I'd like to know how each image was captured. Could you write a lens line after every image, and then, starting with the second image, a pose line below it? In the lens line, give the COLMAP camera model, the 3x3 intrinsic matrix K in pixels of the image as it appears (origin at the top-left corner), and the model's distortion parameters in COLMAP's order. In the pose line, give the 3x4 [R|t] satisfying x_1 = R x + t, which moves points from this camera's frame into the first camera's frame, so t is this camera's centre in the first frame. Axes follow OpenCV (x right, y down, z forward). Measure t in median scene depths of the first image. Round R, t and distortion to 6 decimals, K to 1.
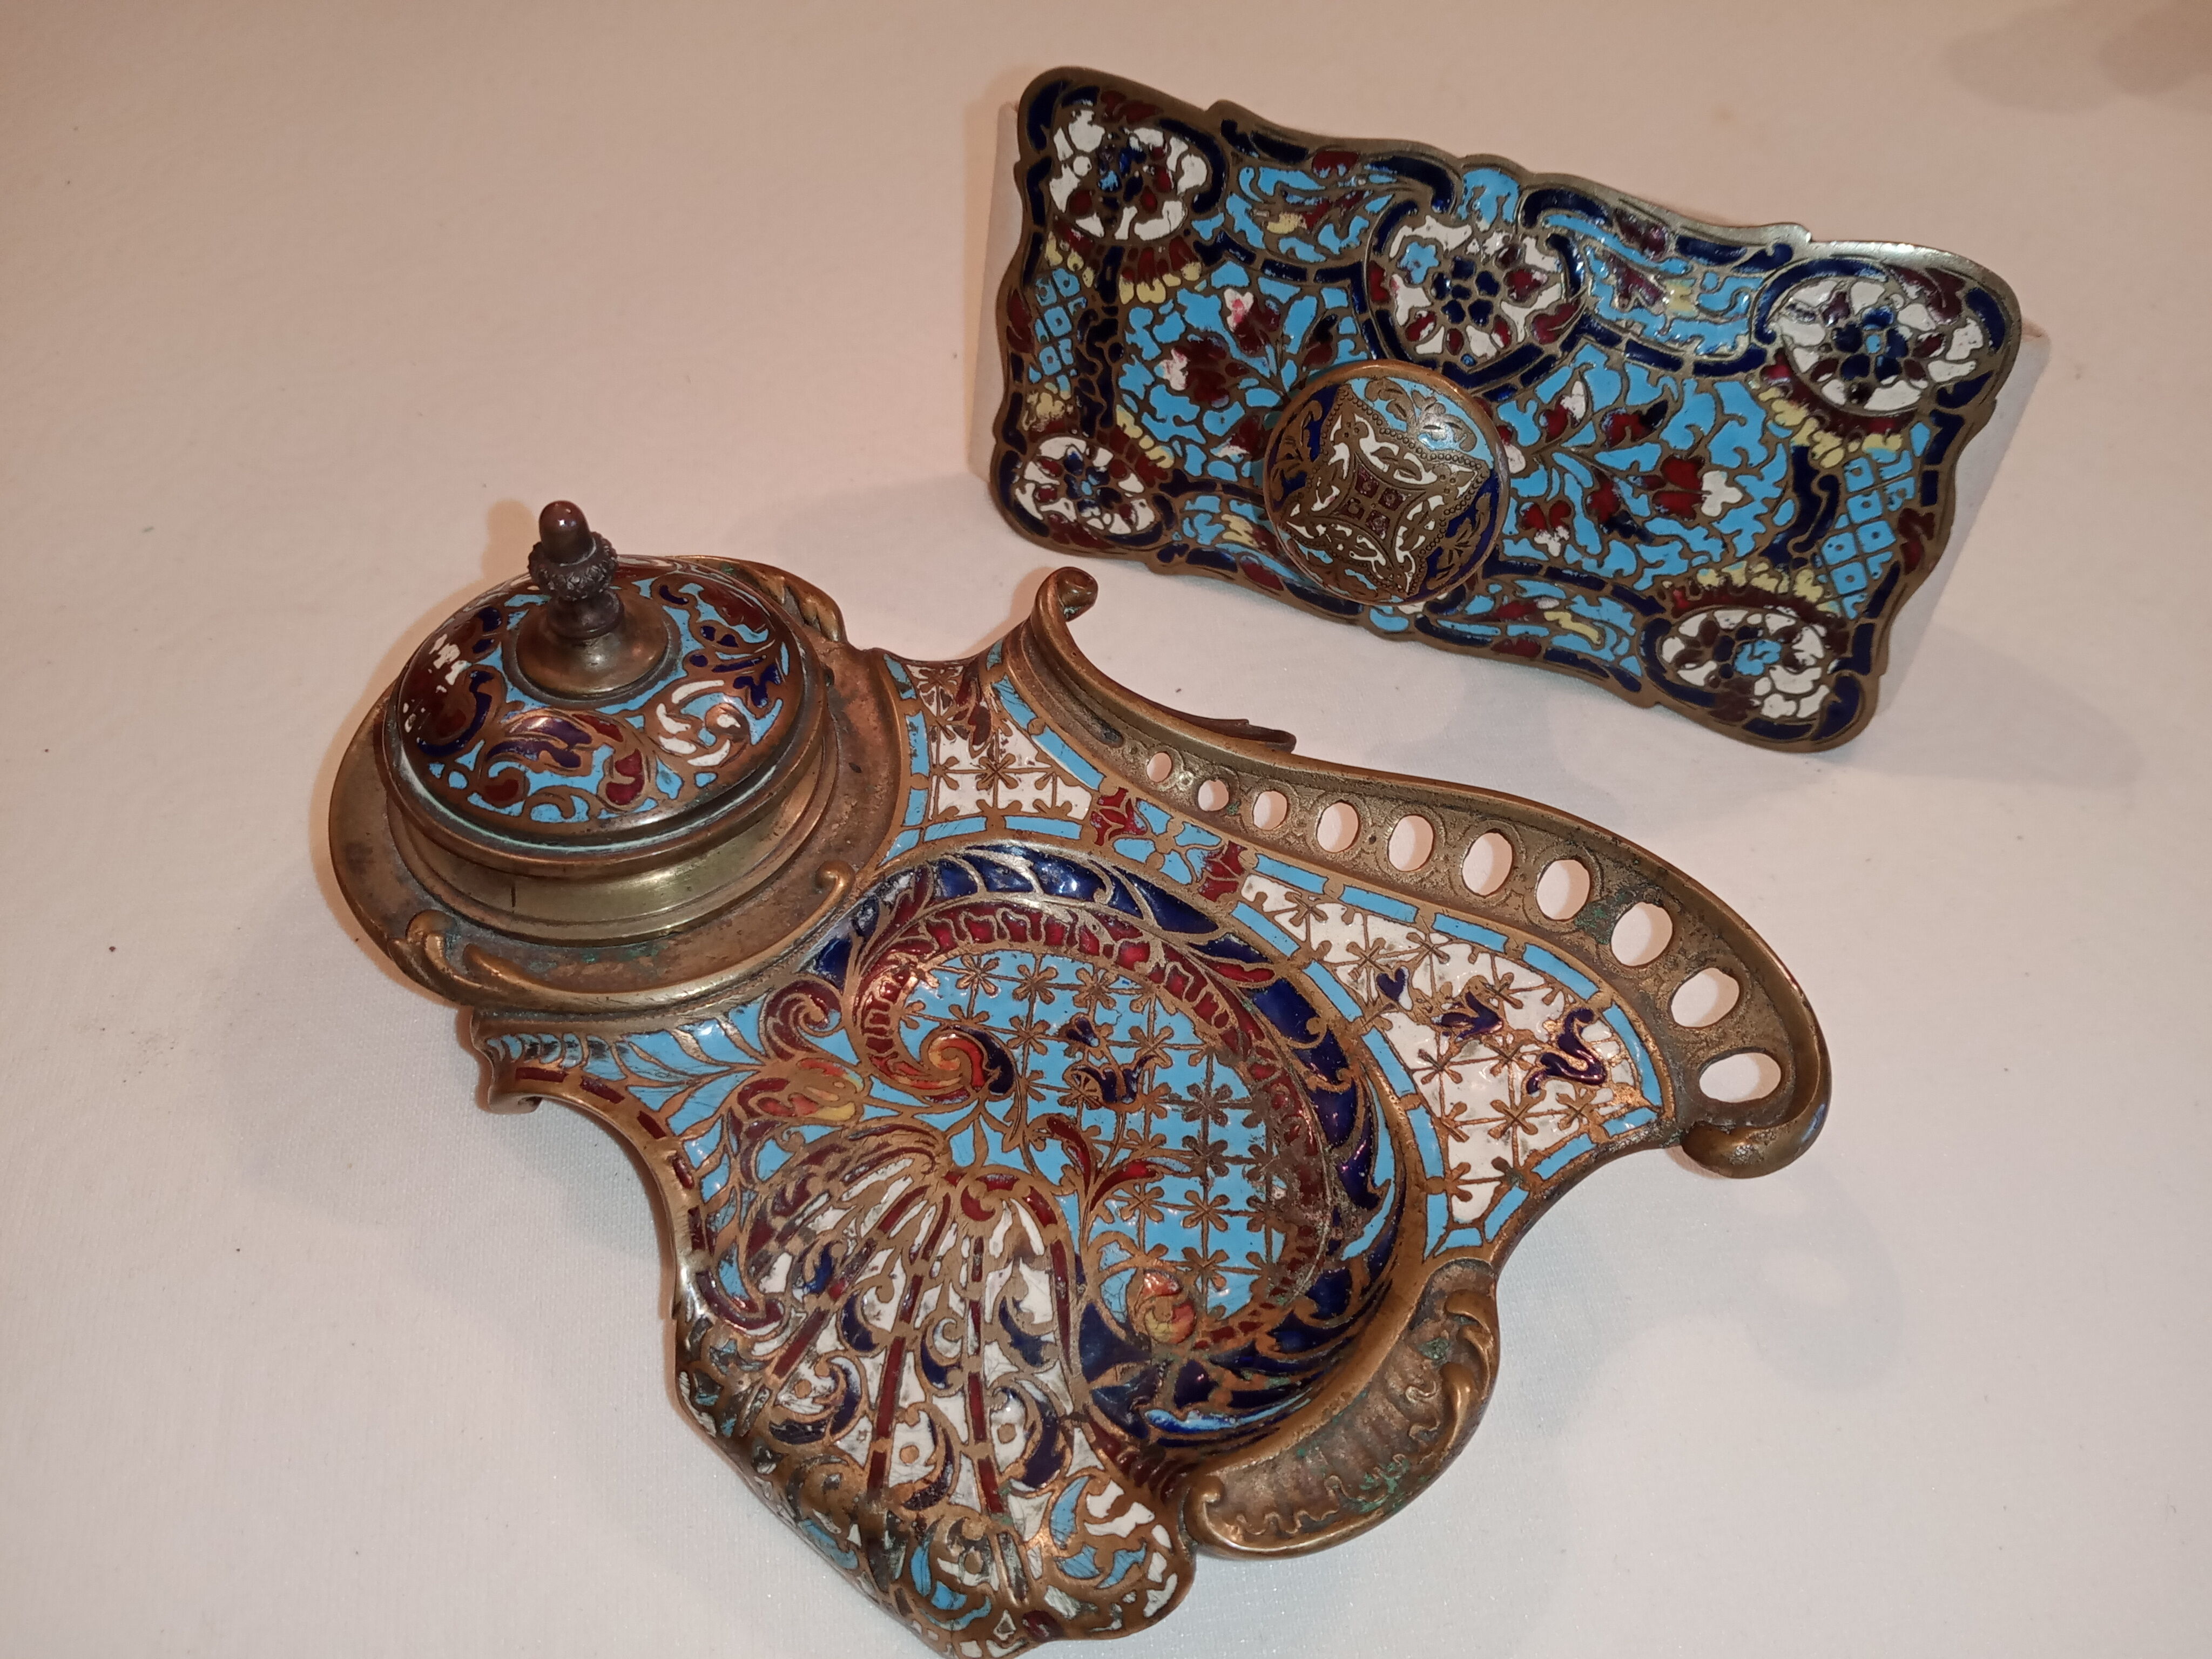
lens RADIAL K [[1792.1, 0, 1129.5], [0, 1792.1, 821.1], [0, 0, 1]] dist [0.043611, -0.099196]
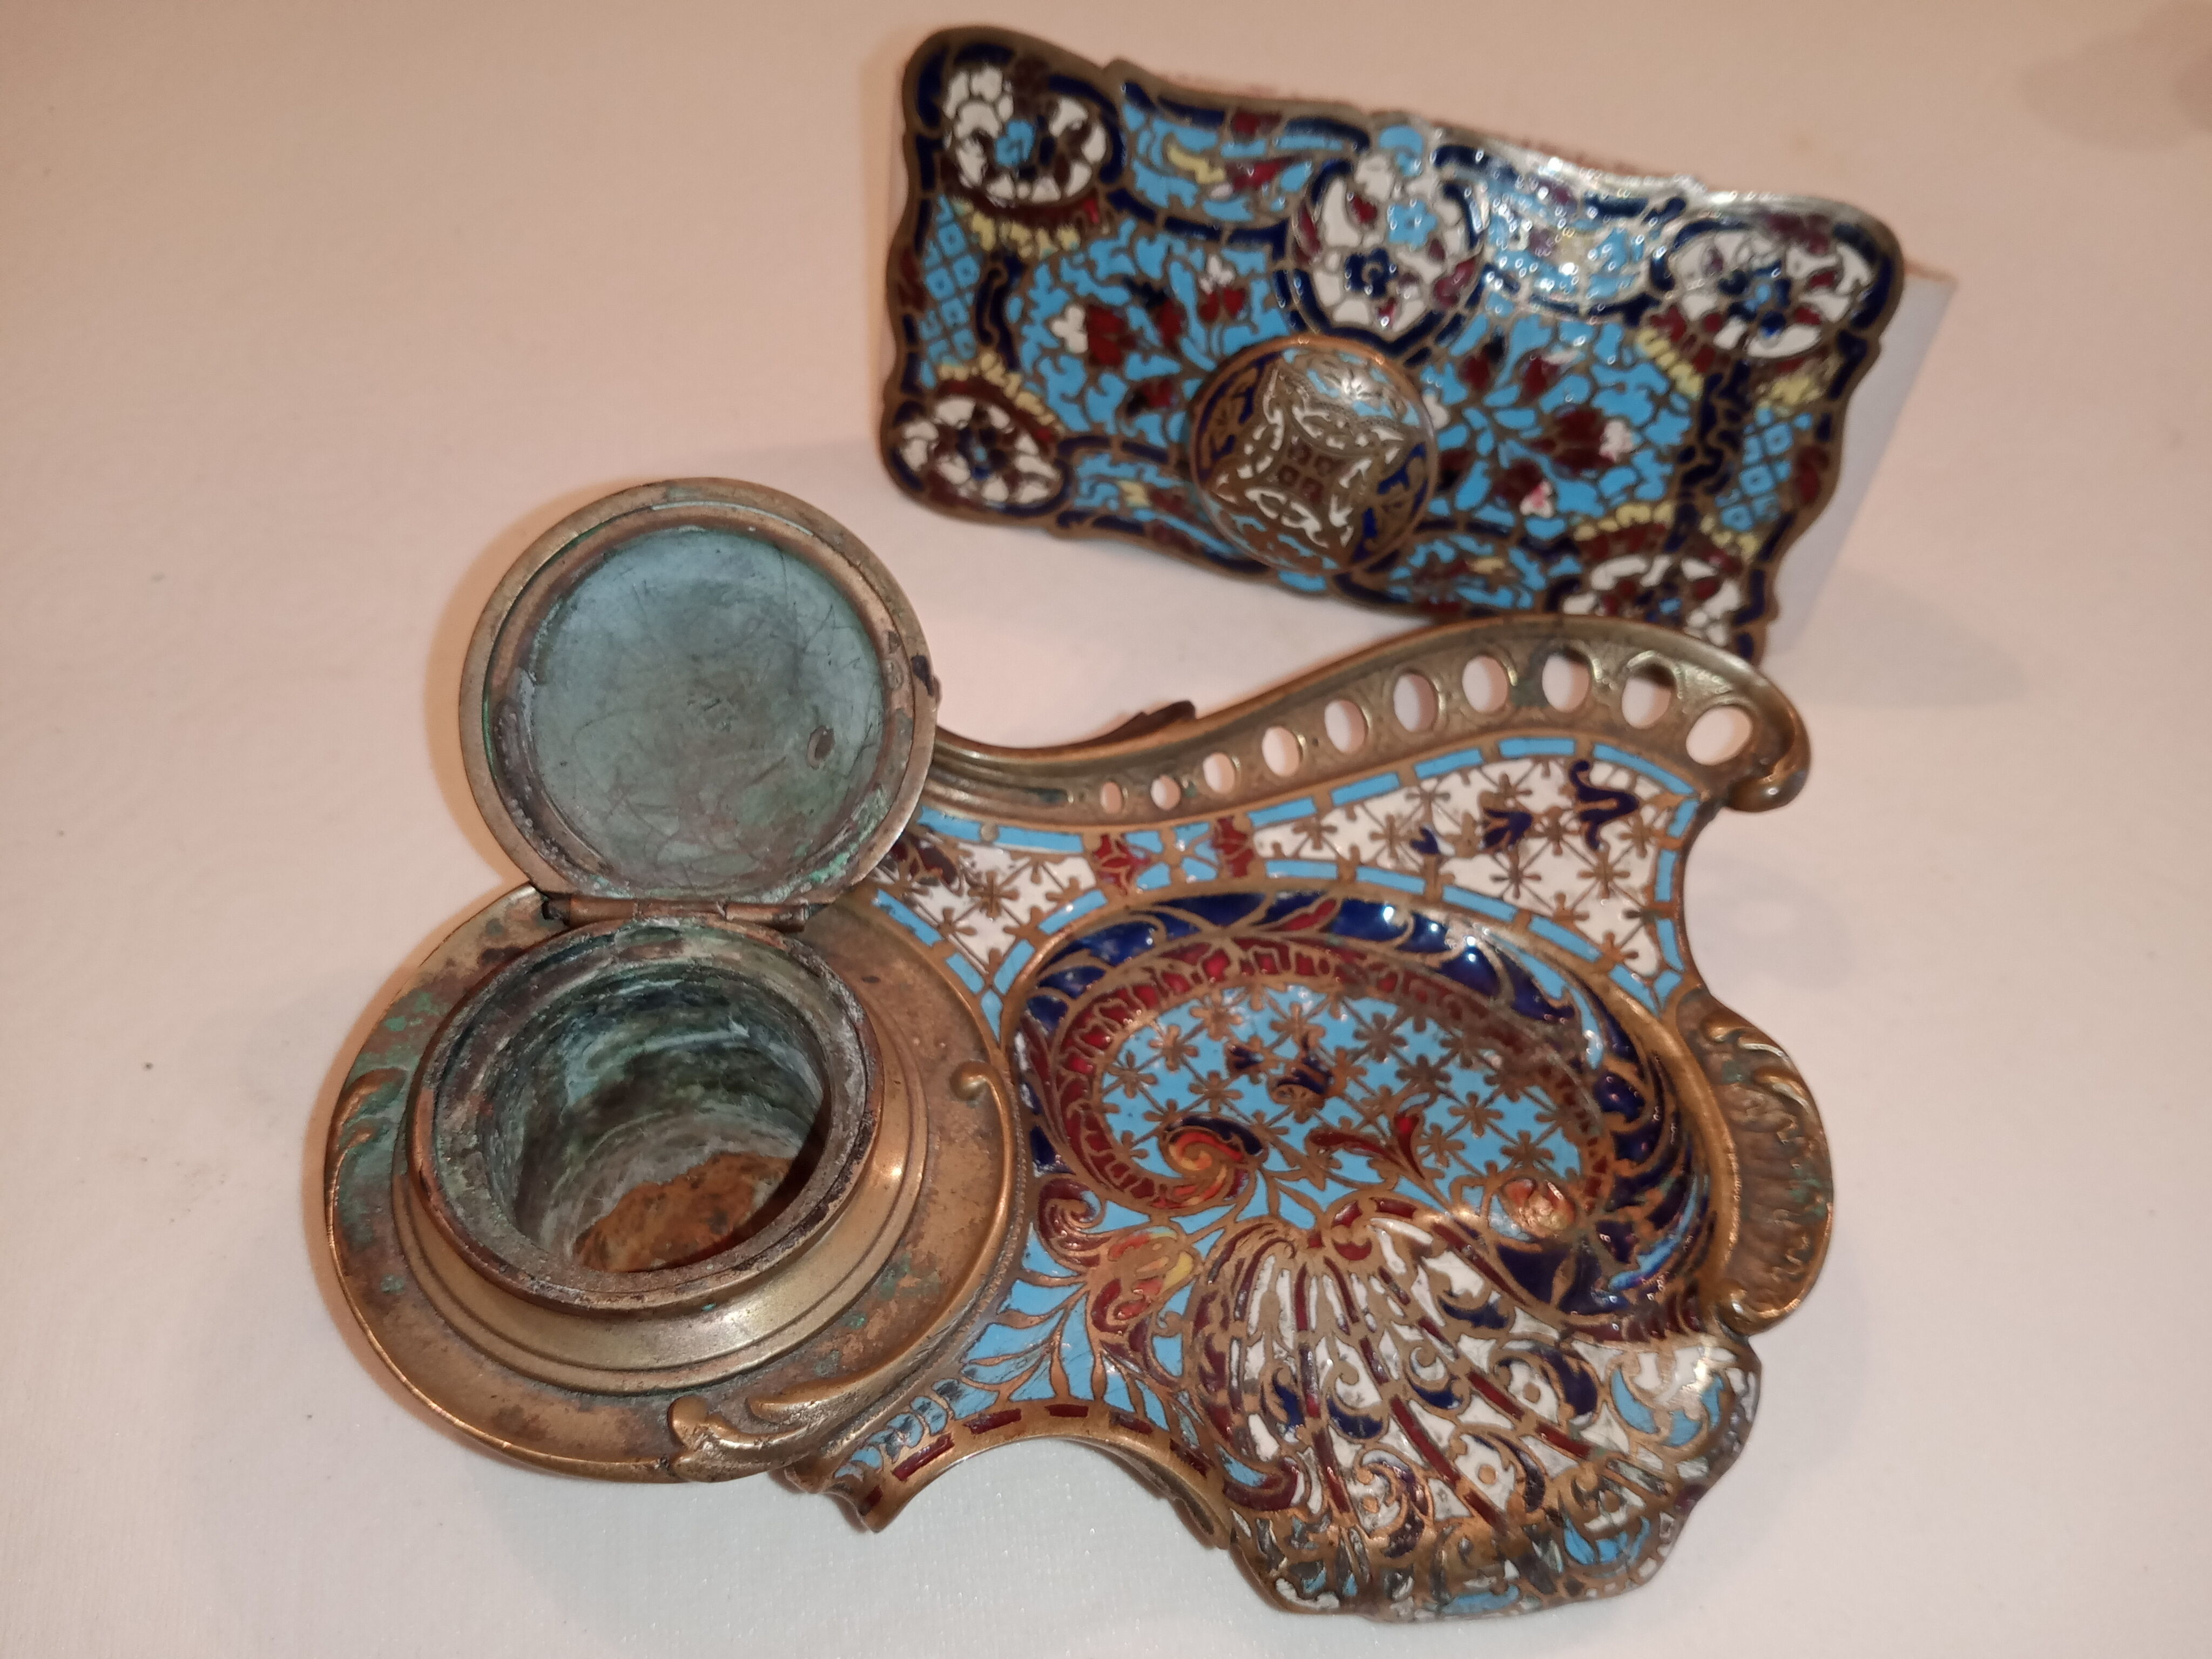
lens RADIAL K [[1792.1, 0, 1110.4], [0, 1792.1, 843.7], [0, 0, 1]] dist [0.043611, -0.099196]
pose [[0.715296, -0.547338, 0.434481, -0.467672], [0.518425, 0.832527, 0.195281, -0.221773], [-0.468602, 0.085562, 0.879256, 0.170935]]
